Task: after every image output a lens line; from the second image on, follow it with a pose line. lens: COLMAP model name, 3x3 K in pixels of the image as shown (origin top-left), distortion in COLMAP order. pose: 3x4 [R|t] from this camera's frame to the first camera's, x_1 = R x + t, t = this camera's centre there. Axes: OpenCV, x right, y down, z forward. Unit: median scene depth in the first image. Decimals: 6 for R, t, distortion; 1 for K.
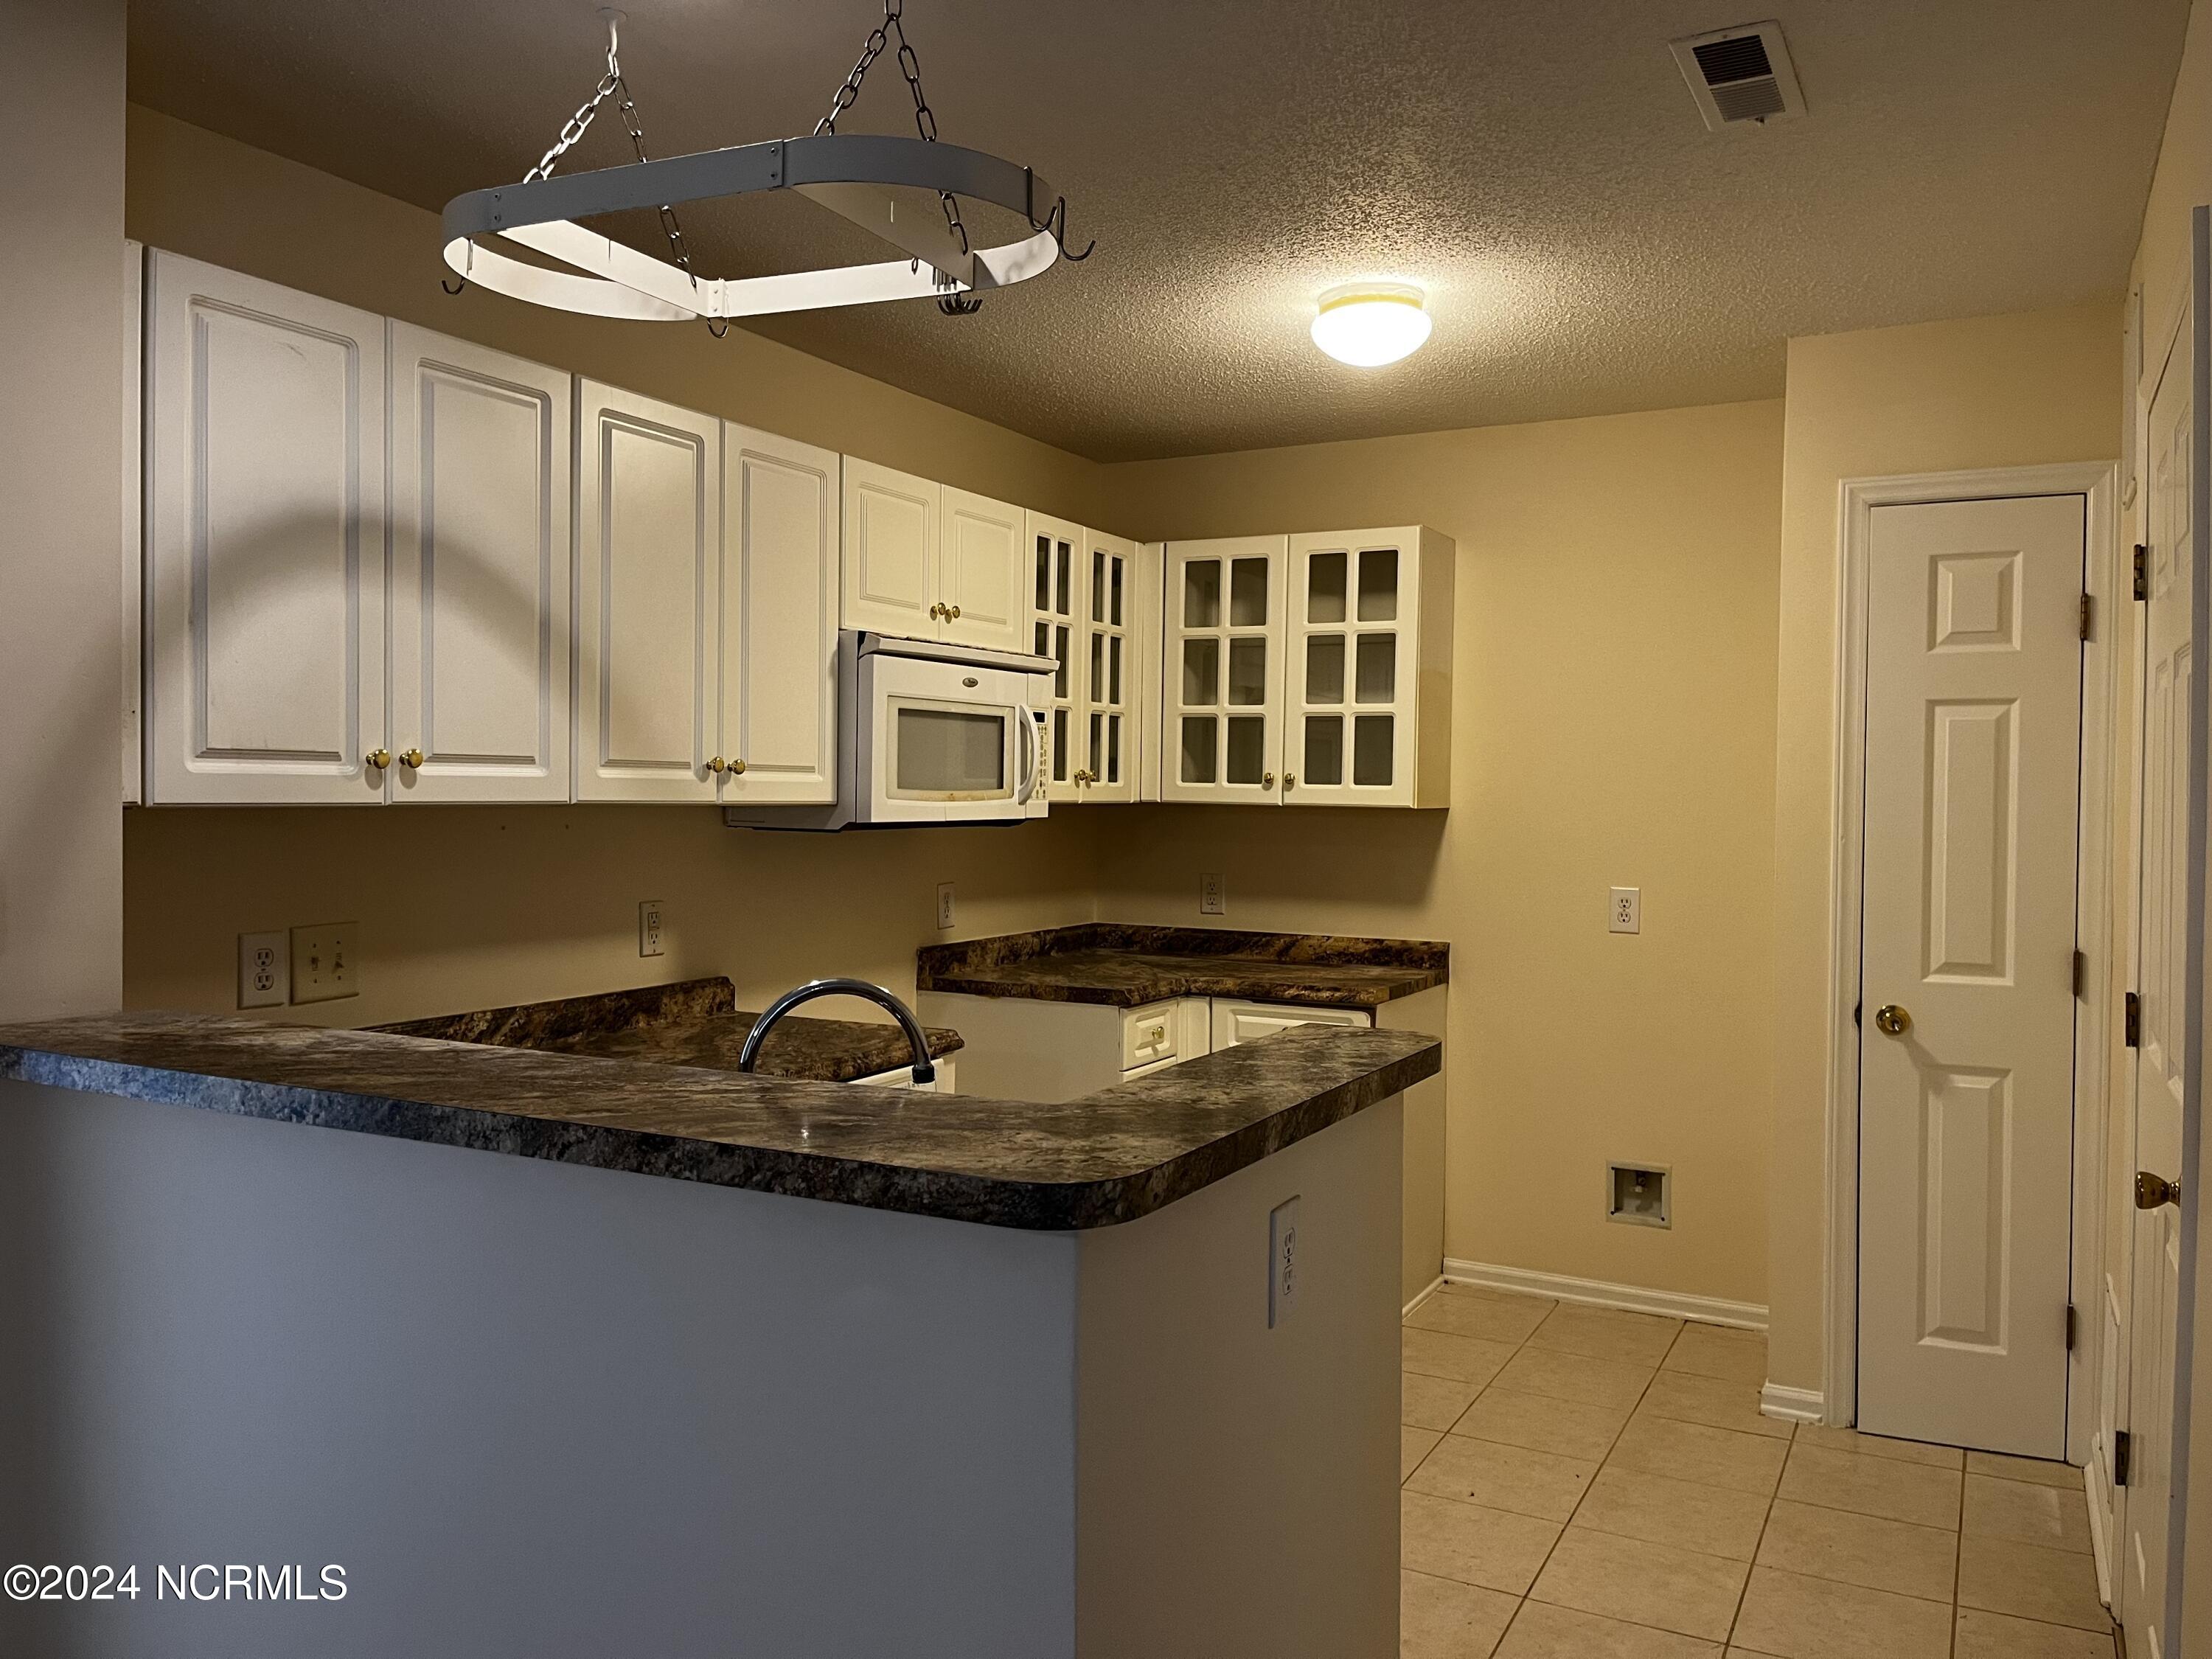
lens RADIAL K [[1675.4, 0, 1107.8], [0, 1675.4, 825.3], [0, 0, 1]] dist [0.029263, -0.044938]
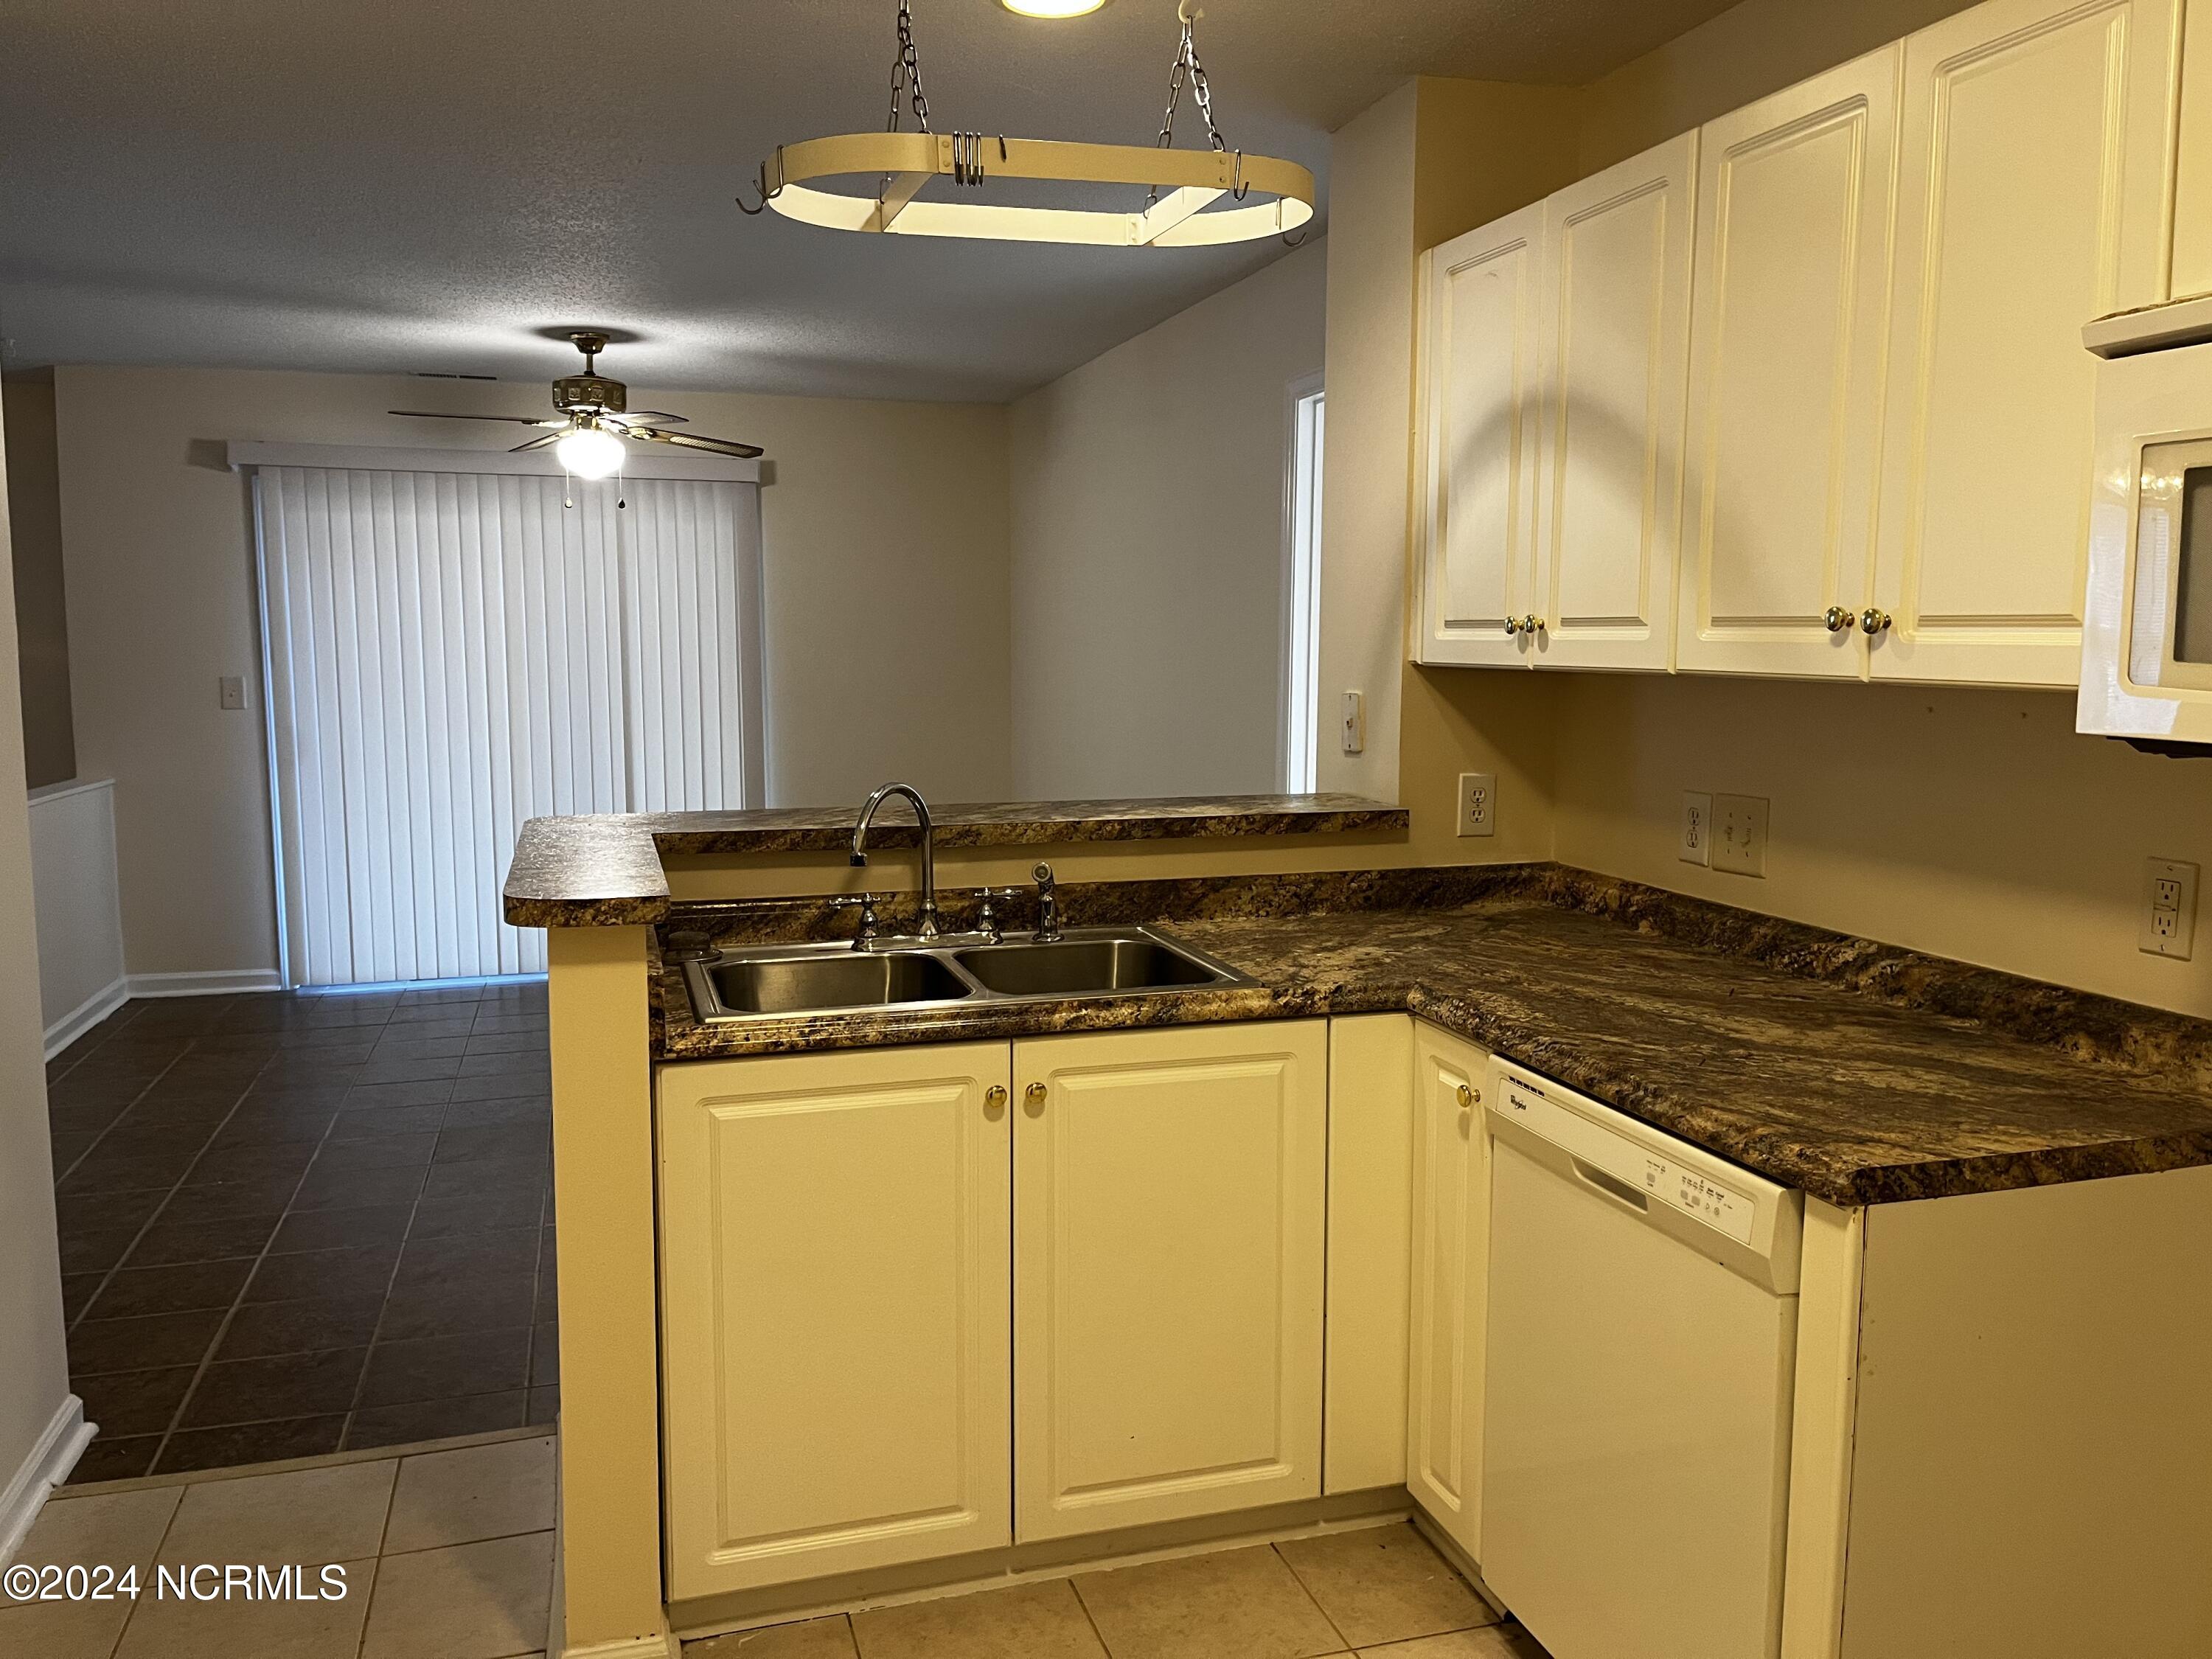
lens RADIAL K [[1675.4, 0, 1097.1], [0, 1675.4, 827.2], [0, 0, 1]] dist [0.029263, -0.044938]
pose [[-0.707185, 0.072476, -0.703304, 0.452539], [-0.022982, 0.991850, 0.125320, -0.033719], [0.706655, 0.104788, -0.699755, 1.350511]]
